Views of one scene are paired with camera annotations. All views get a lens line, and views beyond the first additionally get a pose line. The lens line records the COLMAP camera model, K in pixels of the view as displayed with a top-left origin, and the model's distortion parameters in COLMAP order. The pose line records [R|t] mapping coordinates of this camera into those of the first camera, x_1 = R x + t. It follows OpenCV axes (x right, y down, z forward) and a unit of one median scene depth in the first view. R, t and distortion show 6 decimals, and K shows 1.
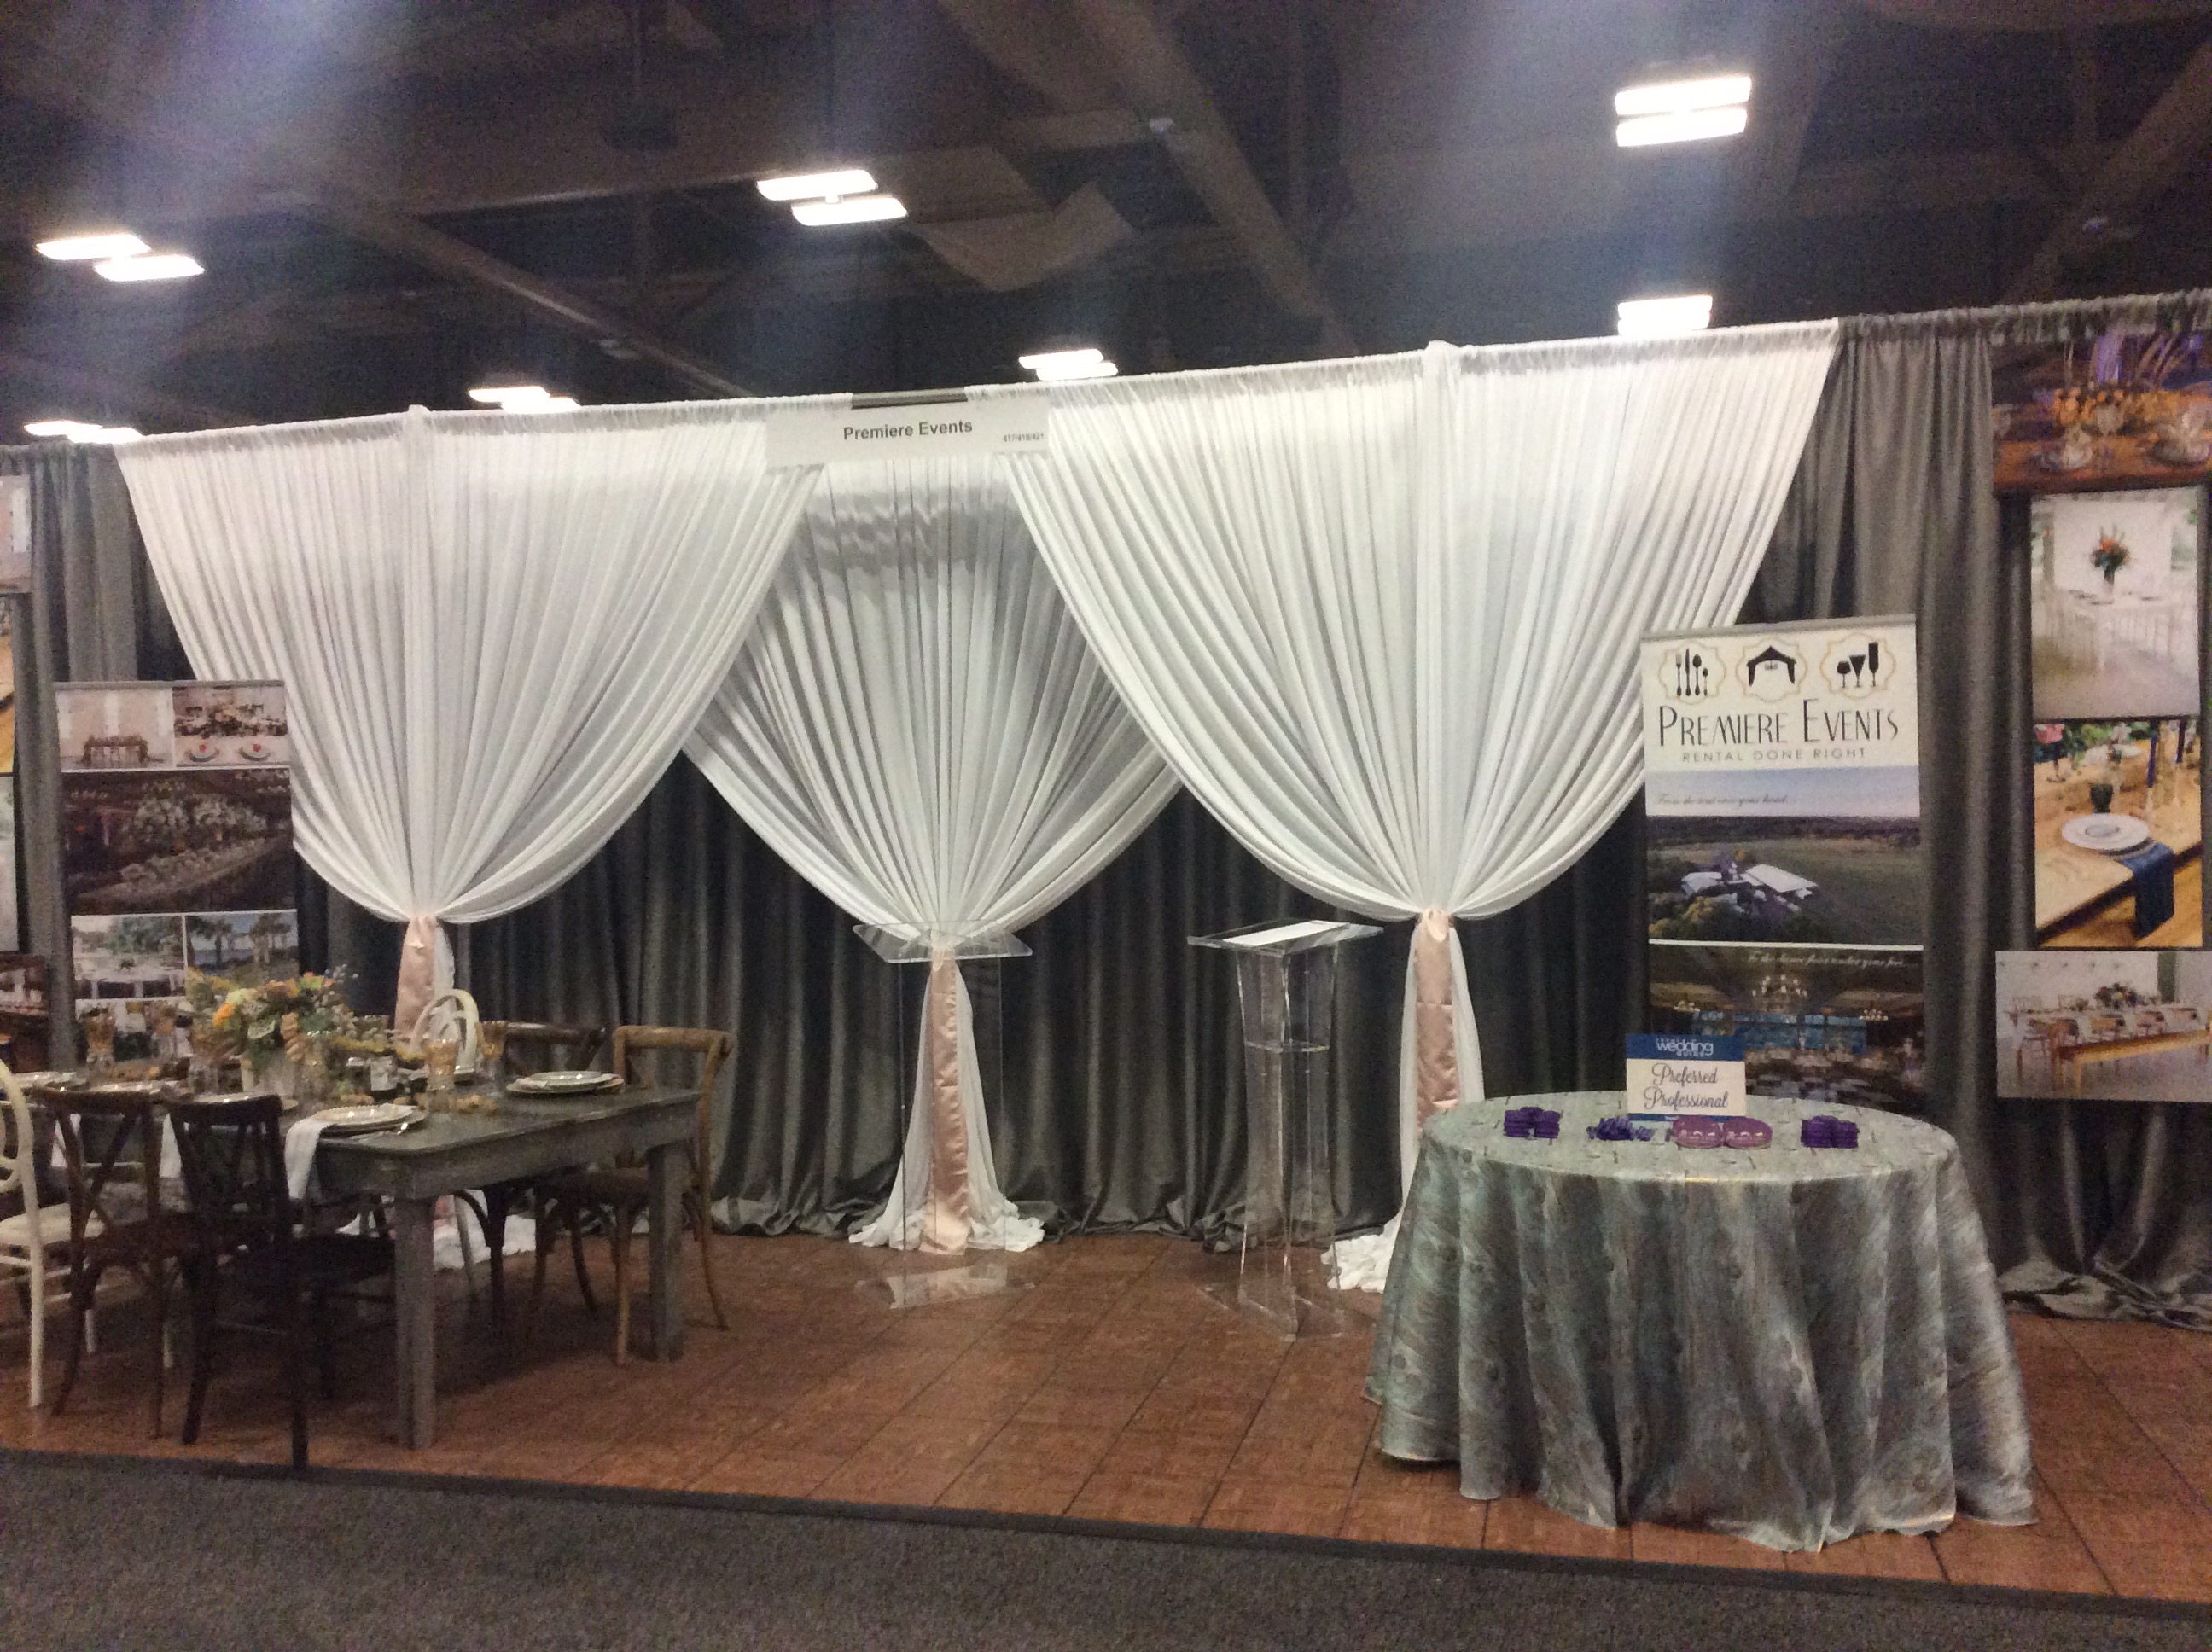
lens RADIAL K [[2022.8, 0, 1065.7], [0, 2022.8, 840.4], [0, 0, 1]] dist [0.058151, 0.000000]
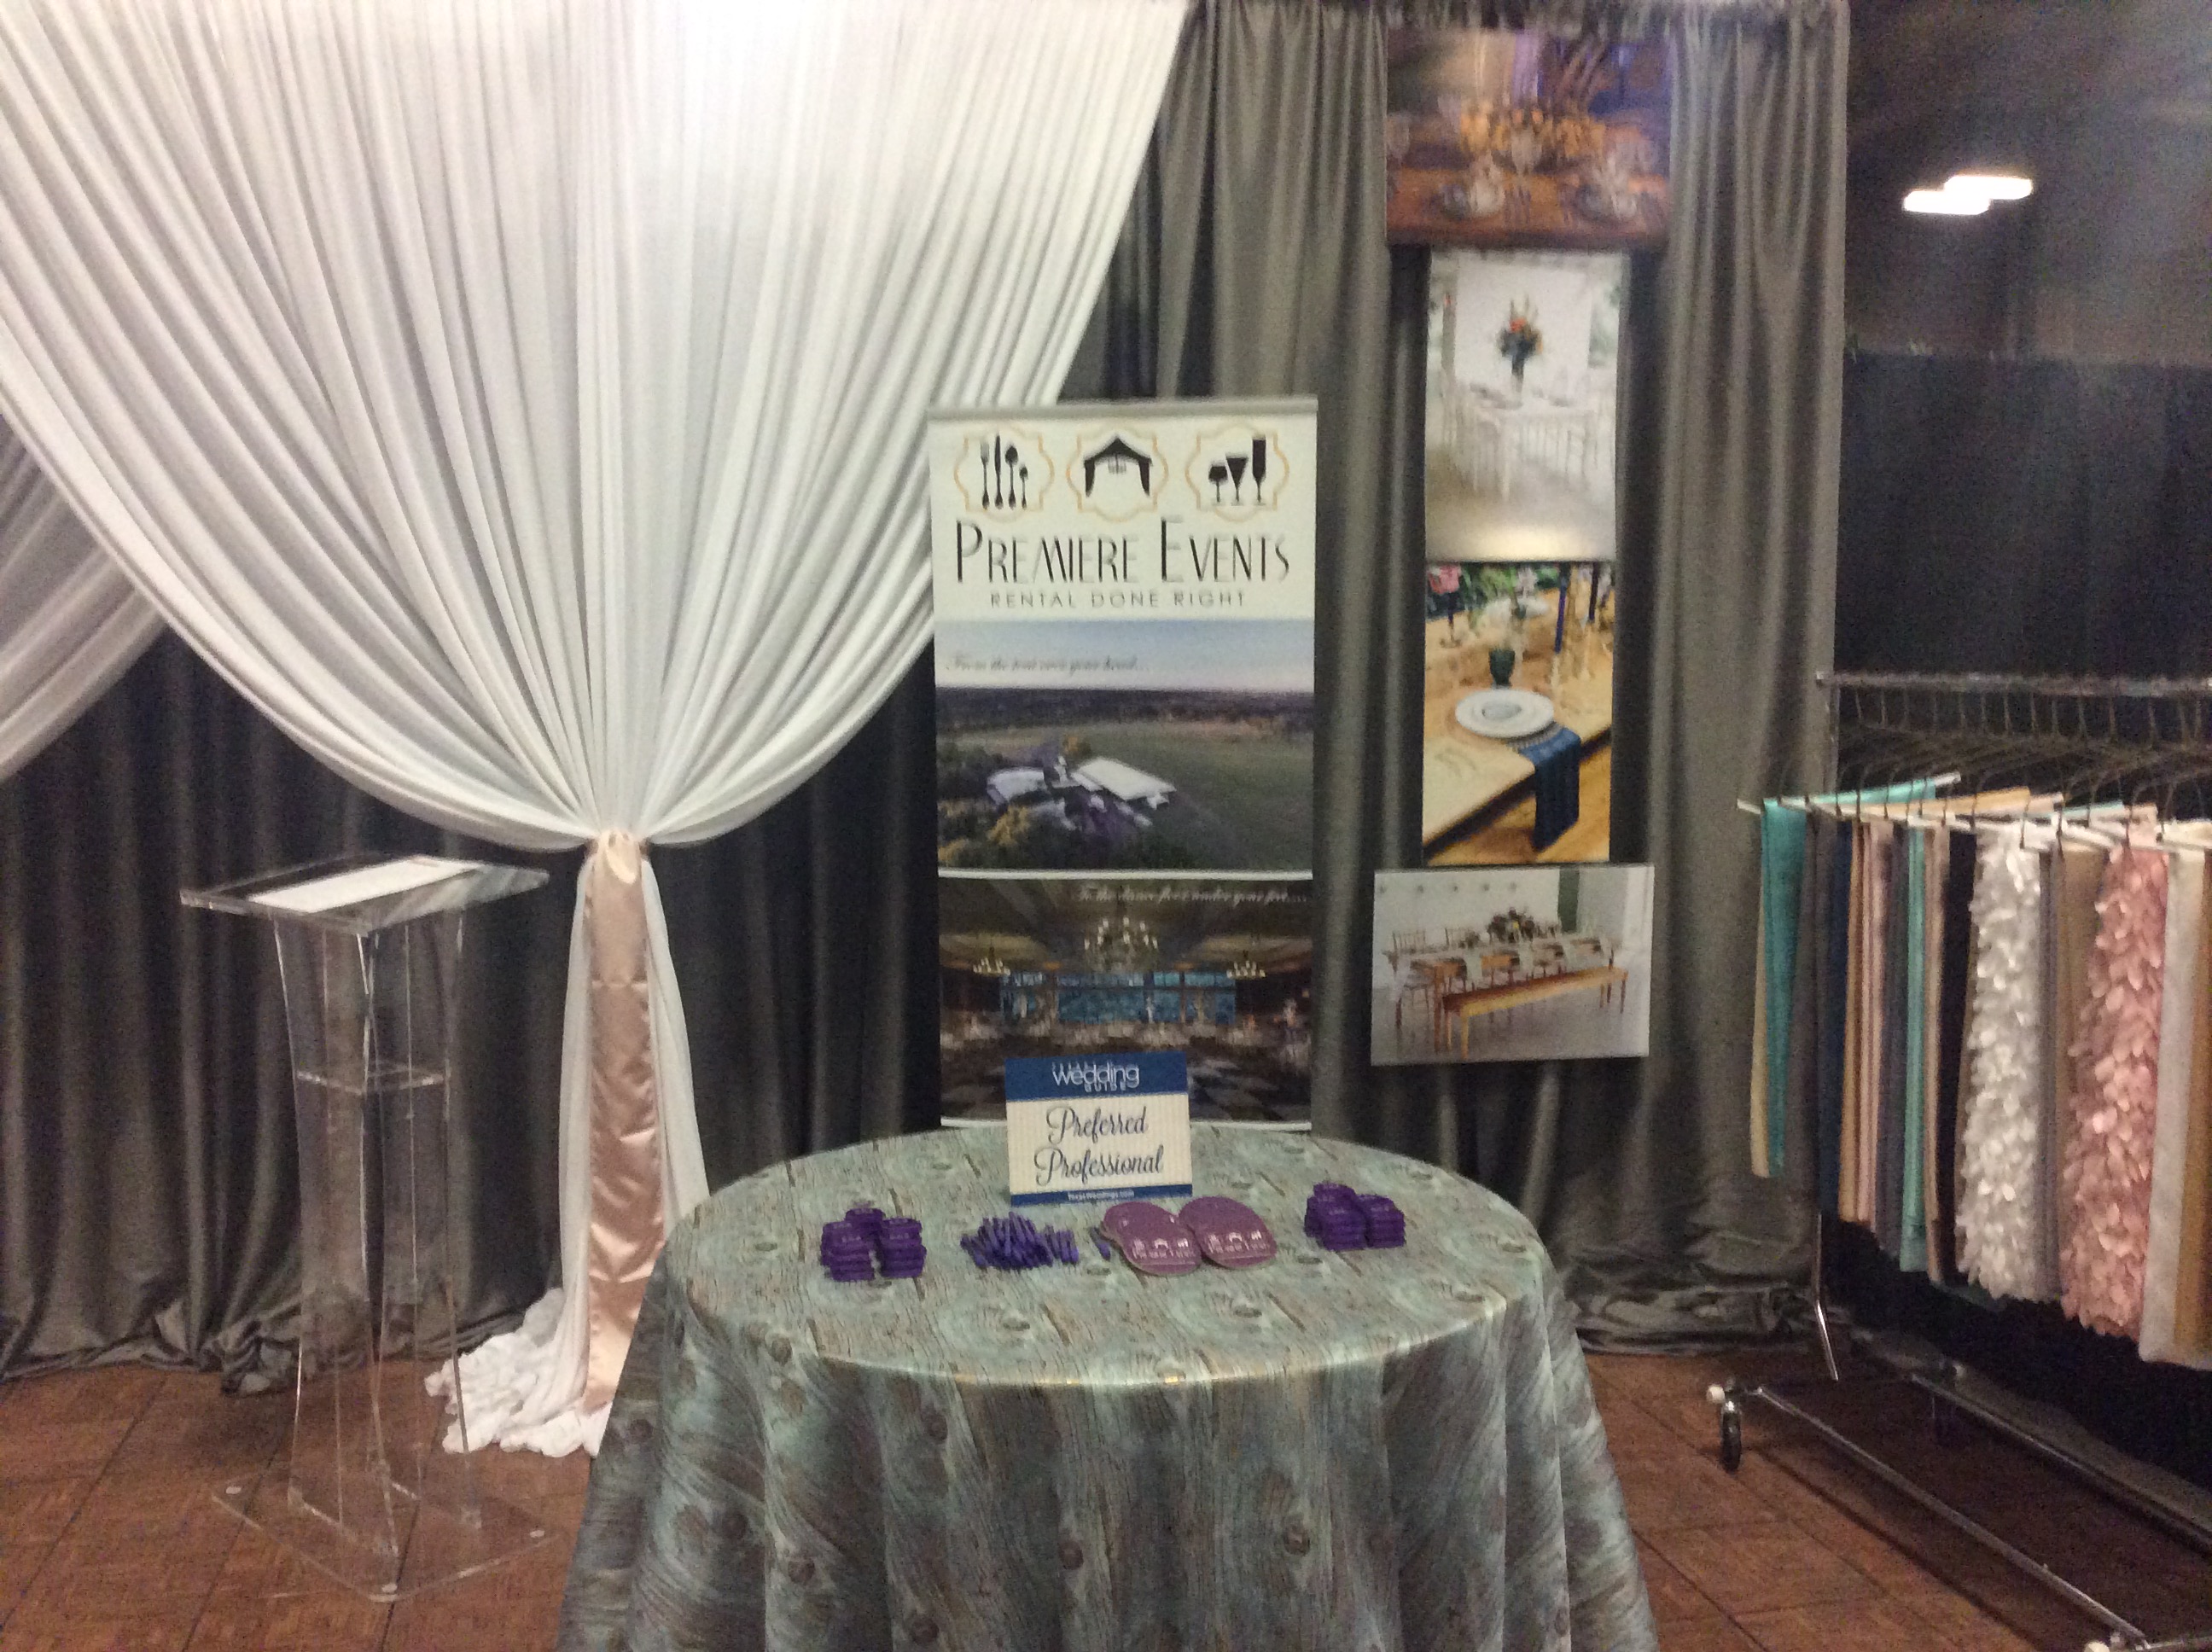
lens RADIAL K [[2022.8, 0, 1097.0], [0, 2022.8, 845.2], [0, 0, 1]] dist [0.058151, 0.000000]
pose [[0.890757, -0.027859, 0.453624, 0.030413], [-0.002627, 0.997787, 0.066438, -0.004325], [-0.454471, -0.060372, 0.888713, 0.391170]]
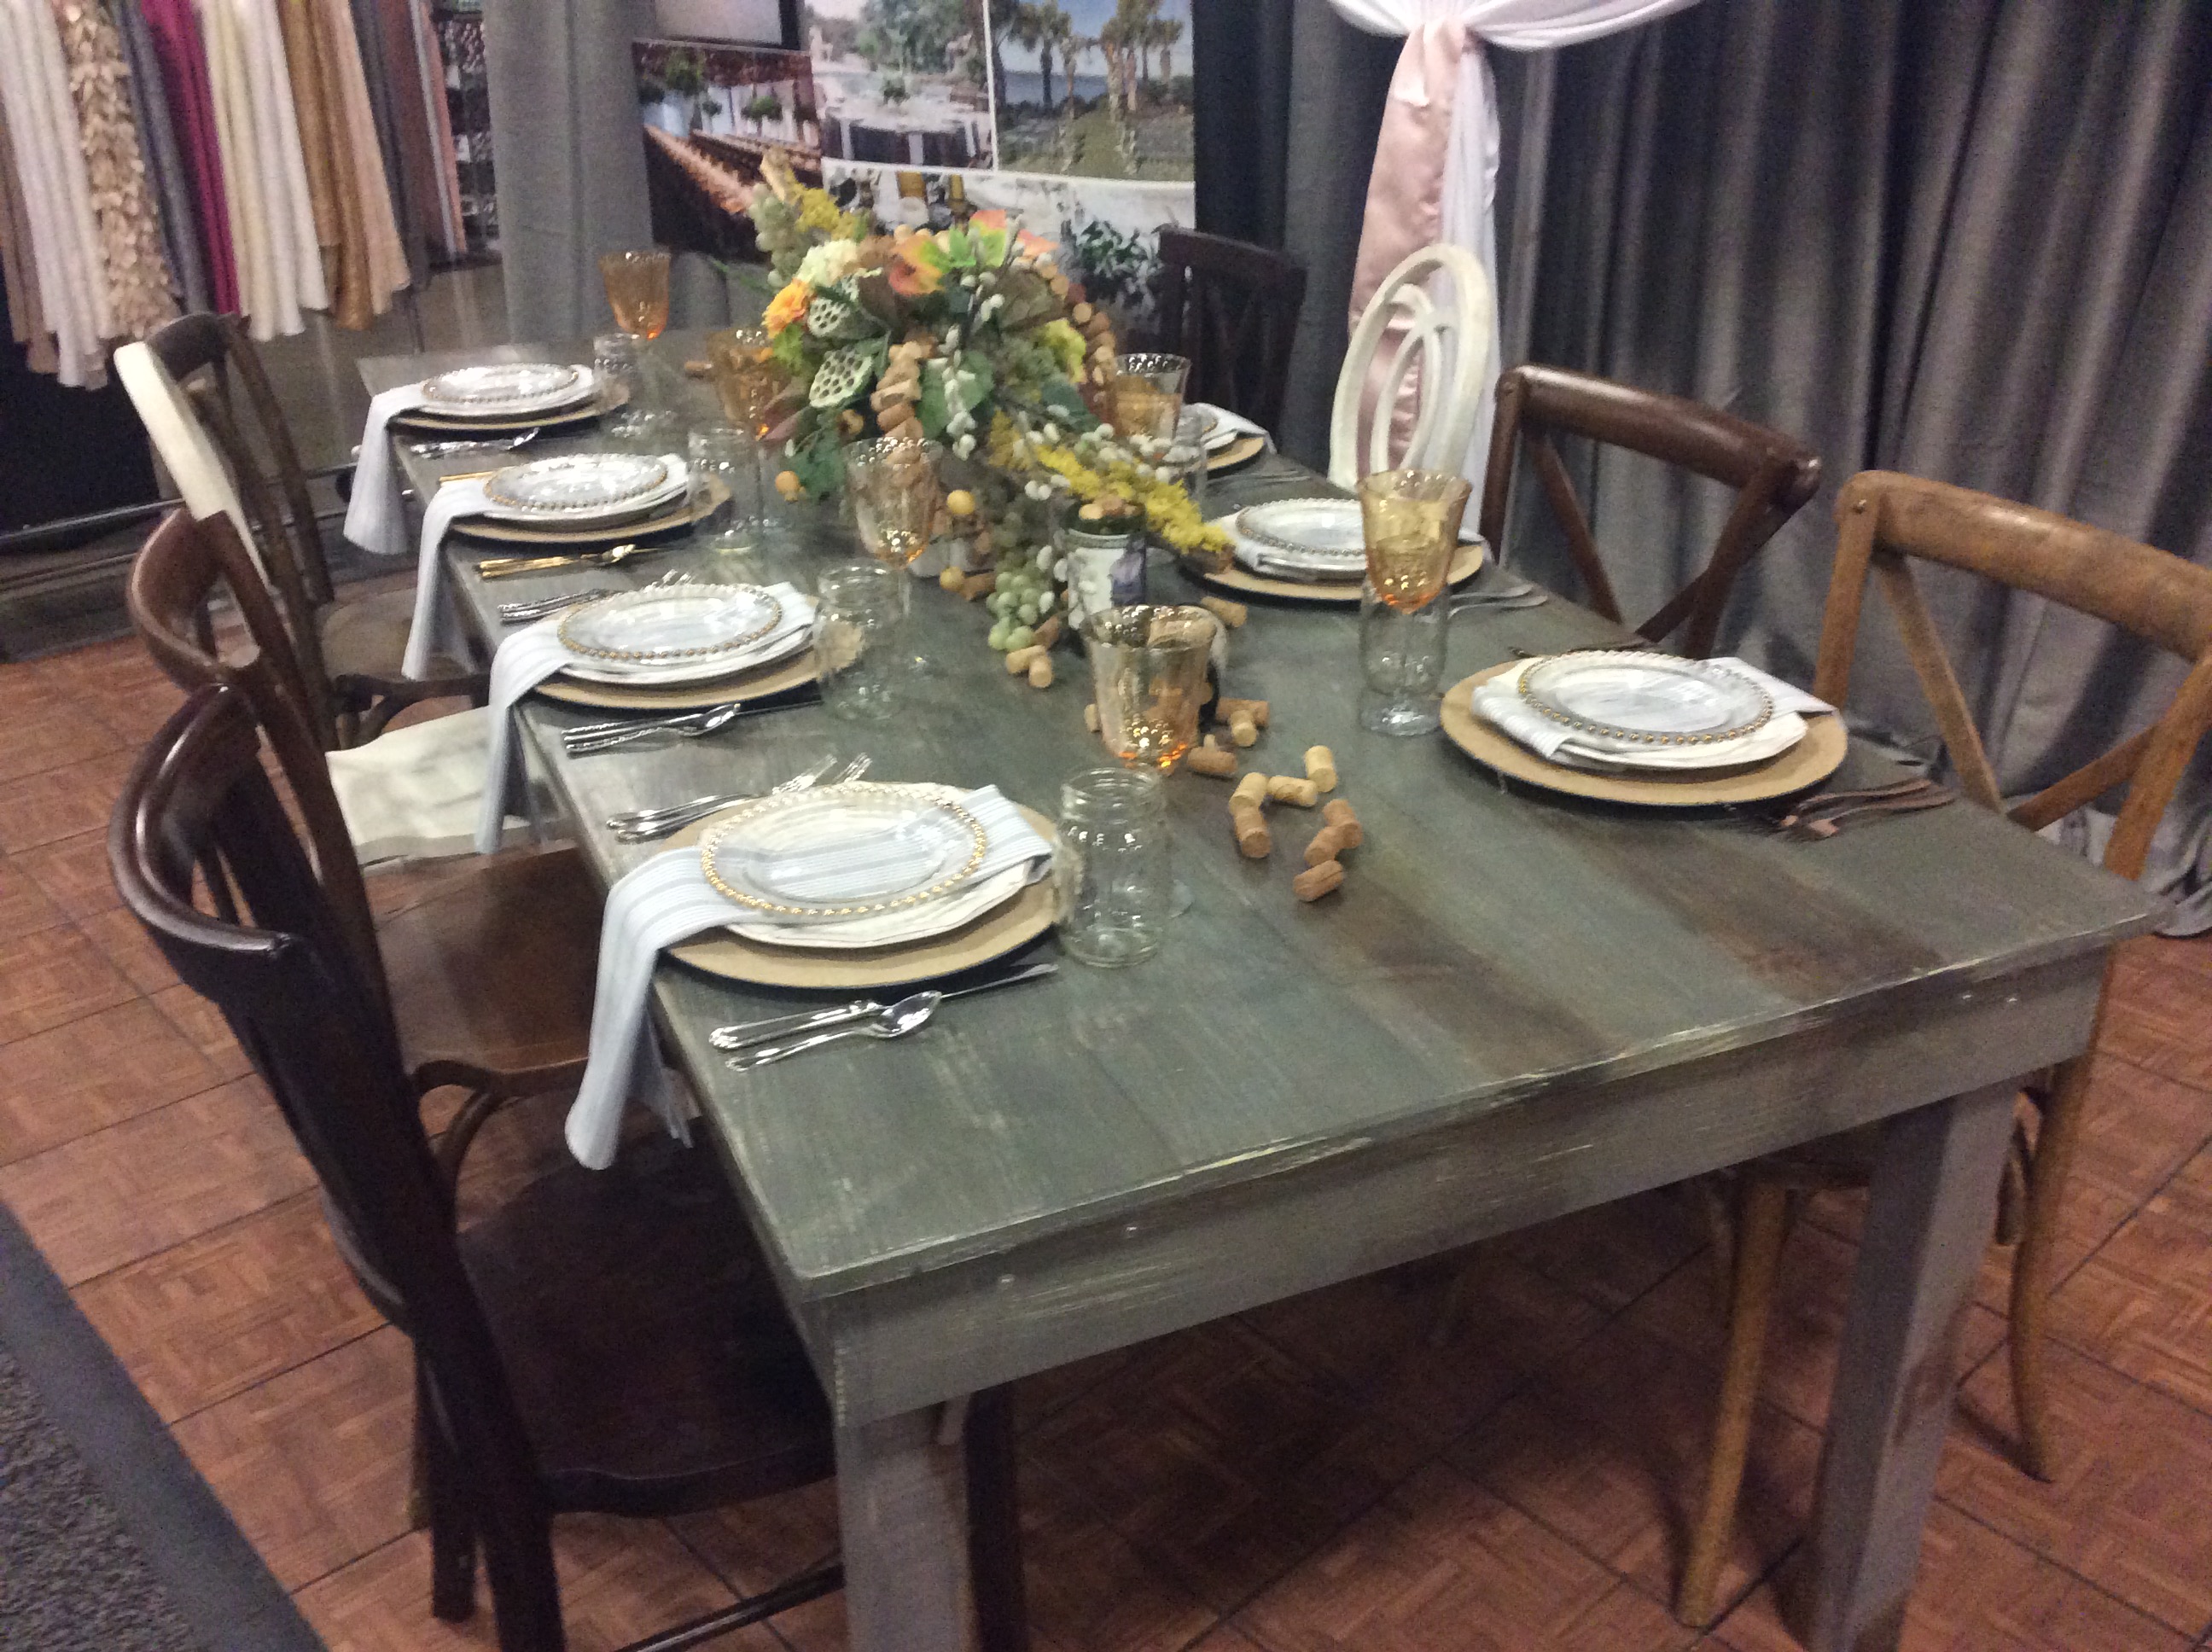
lens RADIAL K [[2022.8, 0, 1113.5], [0, 2022.8, 832.5], [0, 0, 1]] dist [0.058151, 0.000000]
pose [[0.853673, 0.238205, -0.463143, -0.165272], [-0.023038, 0.905676, 0.423345, 0.014324], [0.520300, -0.350728, 0.778638, 0.686825]]
